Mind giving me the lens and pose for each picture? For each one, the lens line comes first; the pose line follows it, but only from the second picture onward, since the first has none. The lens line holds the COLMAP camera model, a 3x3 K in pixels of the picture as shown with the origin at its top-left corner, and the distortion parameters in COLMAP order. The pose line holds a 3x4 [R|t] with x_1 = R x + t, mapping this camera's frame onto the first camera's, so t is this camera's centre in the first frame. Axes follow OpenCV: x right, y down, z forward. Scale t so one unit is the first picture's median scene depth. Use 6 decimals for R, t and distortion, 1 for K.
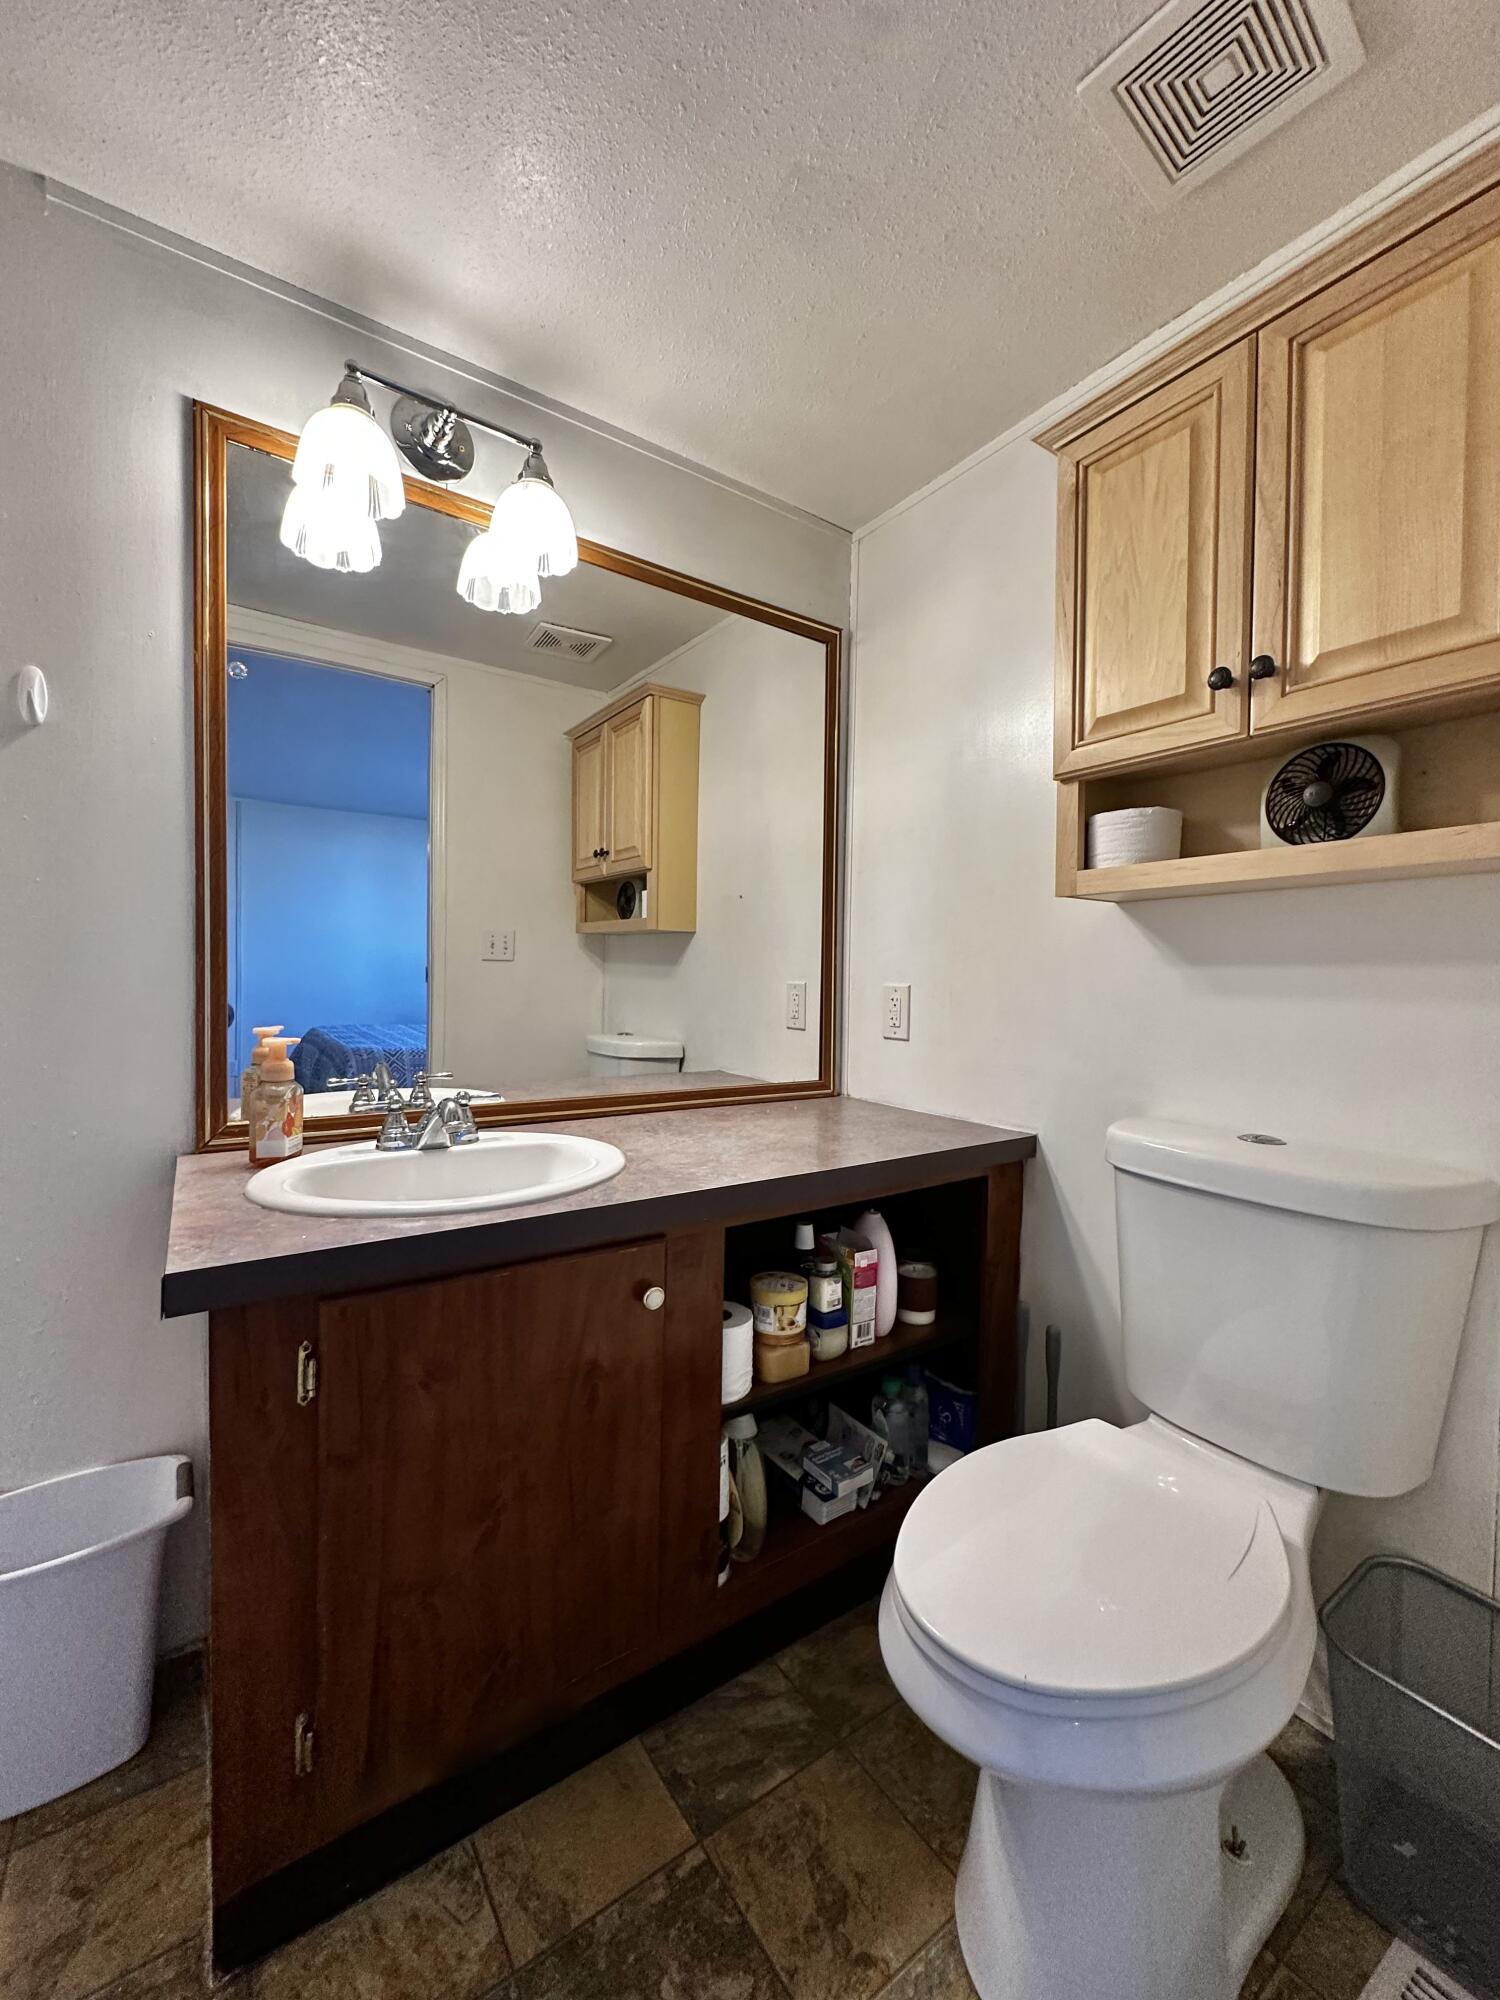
lens RADIAL K [[807.2, 0, 750.0], [0, 807.2, 1000.0], [0, 0, 1]] dist [0.006947, -0.000753]
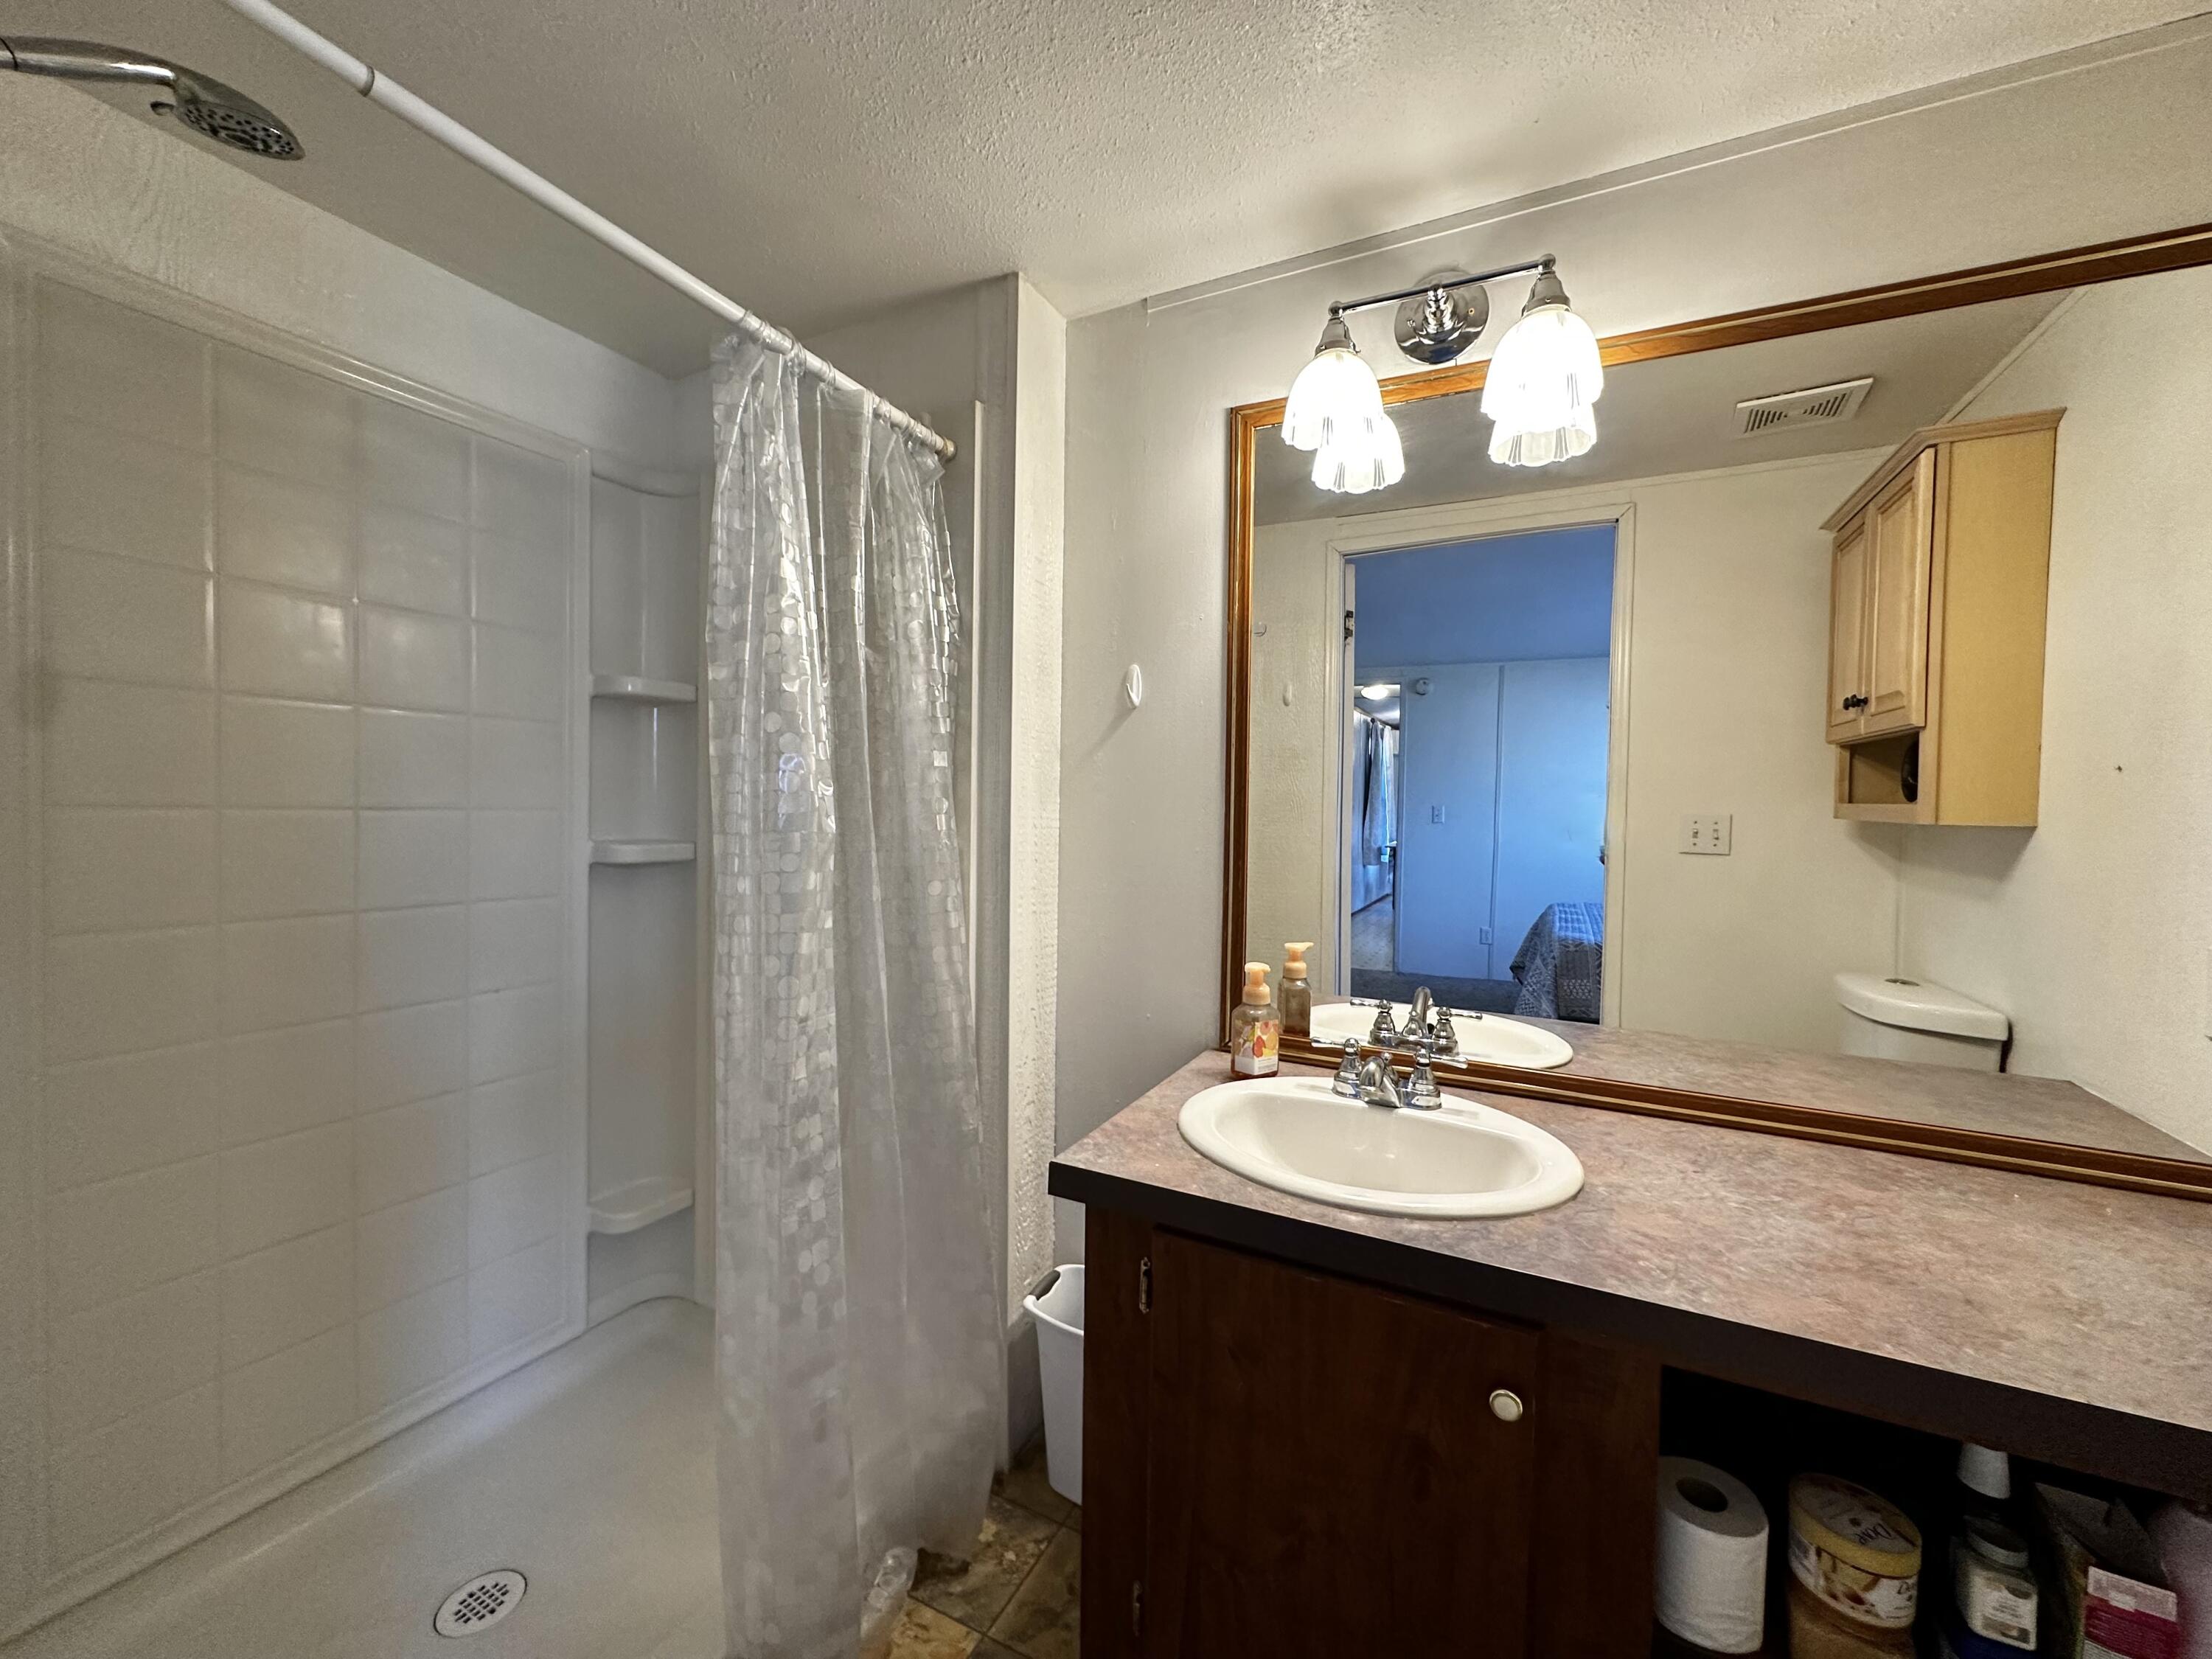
lens RADIAL K [[892.7, 0, 1090.9], [0, 892.7, 829.8], [0, 0, 1]] dist [0.006947, -0.000753]
pose [[0.473190, 0.016796, -0.880800, 0.324893], [-0.032348, 0.999475, 0.001680, -0.114242], [0.880366, 0.027698, 0.473485, 0.205099]]
